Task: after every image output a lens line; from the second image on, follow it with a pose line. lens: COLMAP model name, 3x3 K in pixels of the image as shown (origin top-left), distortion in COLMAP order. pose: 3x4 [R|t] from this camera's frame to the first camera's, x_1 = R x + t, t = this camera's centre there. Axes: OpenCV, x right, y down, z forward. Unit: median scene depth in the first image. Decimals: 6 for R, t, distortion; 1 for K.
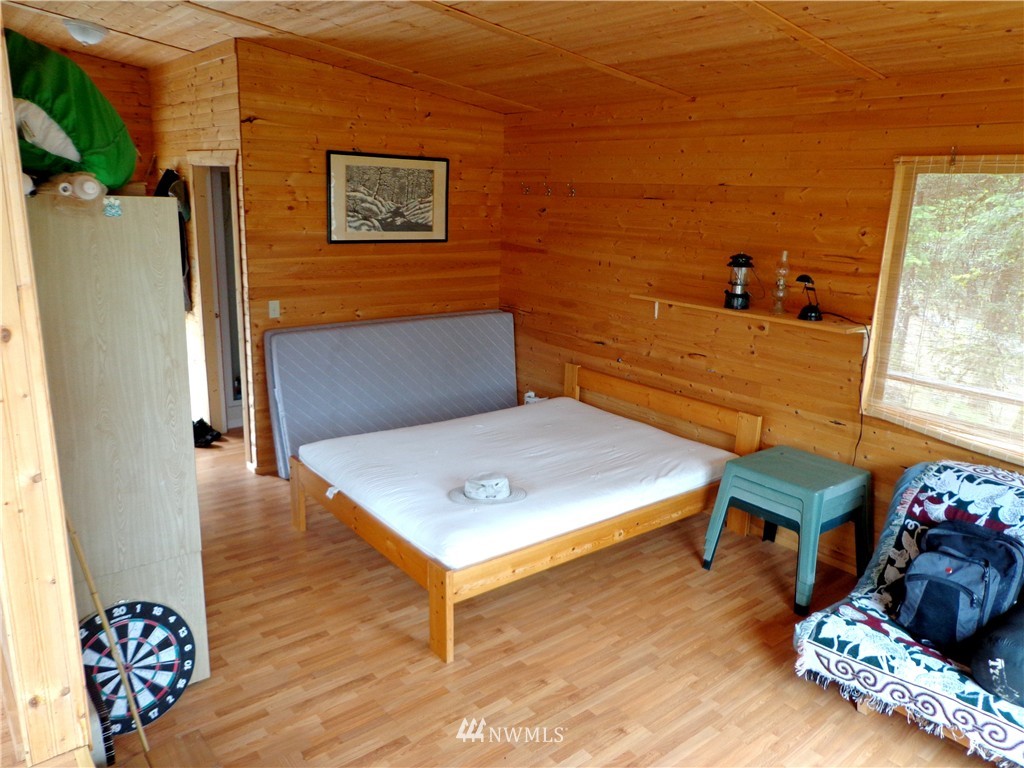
lens RADIAL K [[739.5, 0, 511.8], [0, 739.5, 384.0], [0, 0, 1]] dist [-0.025119, 0.016047]
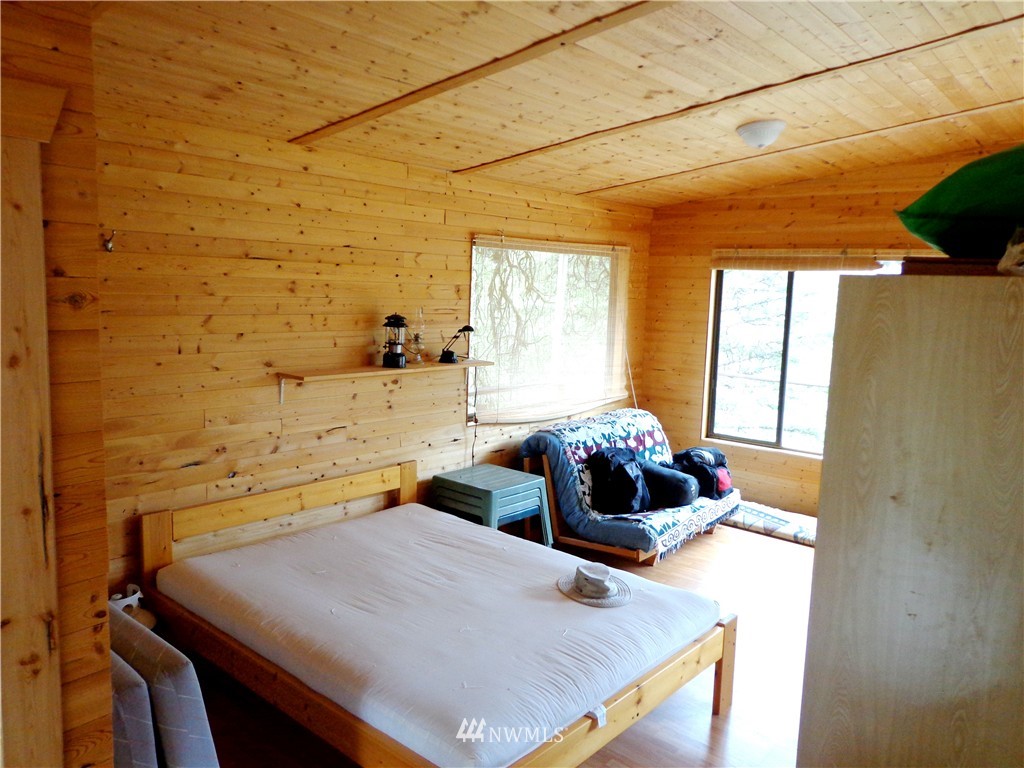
lens RADIAL K [[739.5, 0, 511.6], [0, 739.5, 381.5], [0, 0, 1]] dist [-0.025119, 0.016047]
pose [[-0.167464, -0.156743, 0.973338, -0.969245], [0.211458, 0.958593, 0.190750, -0.326185], [-0.962934, 0.237764, -0.127385, 1.299198]]
